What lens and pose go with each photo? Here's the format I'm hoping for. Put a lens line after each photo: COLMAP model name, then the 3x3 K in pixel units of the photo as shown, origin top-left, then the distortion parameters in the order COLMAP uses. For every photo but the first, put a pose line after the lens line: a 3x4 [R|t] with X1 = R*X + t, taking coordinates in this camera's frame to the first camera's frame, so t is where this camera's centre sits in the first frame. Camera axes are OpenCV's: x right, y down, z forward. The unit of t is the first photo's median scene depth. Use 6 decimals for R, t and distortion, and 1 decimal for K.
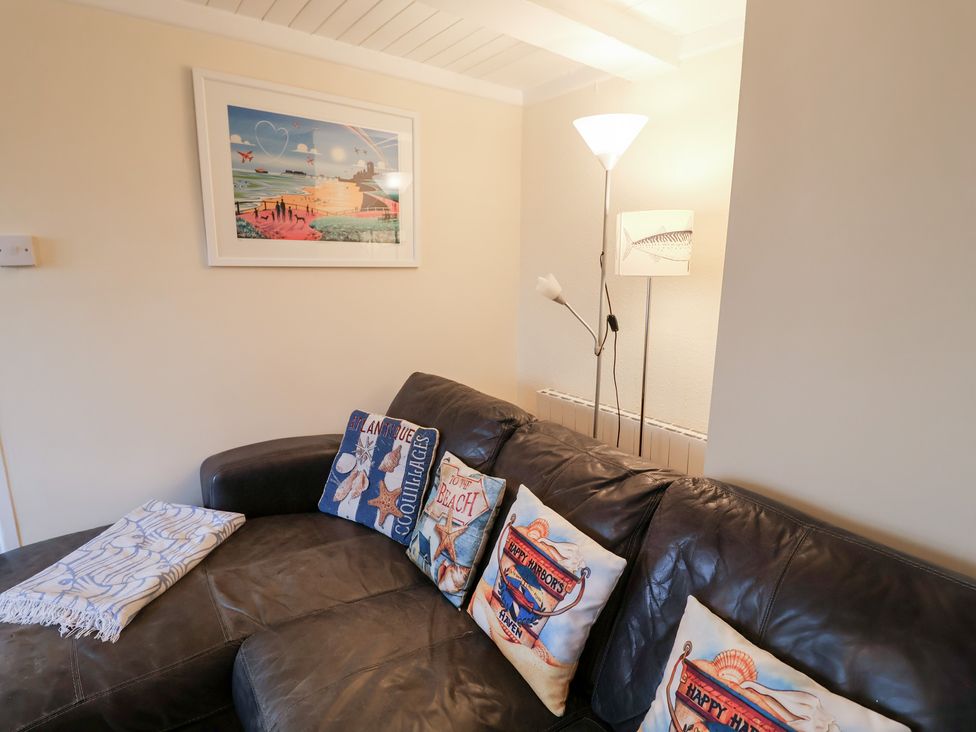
lens RADIAL K [[520.7, 0, 491.9], [0, 520.7, 363.5], [0, 0, 1]] dist [0.006319, -0.015974]
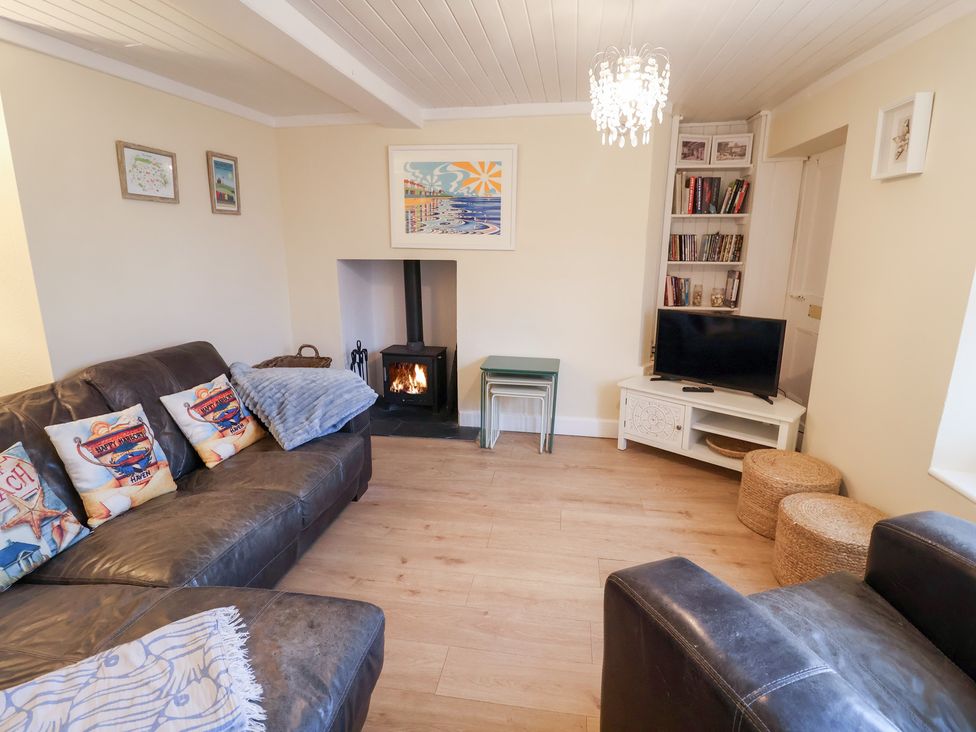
lens RADIAL K [[520.7, 0, 491.9], [0, 520.7, 363.5], [0, 0, 1]] dist [0.006319, -0.015974]
pose [[-0.688900, -0.177777, 0.702717, -1.660734], [0.142139, 0.917505, 0.371459, -0.235130], [-0.710783, 0.355782, -0.606800, 1.030354]]
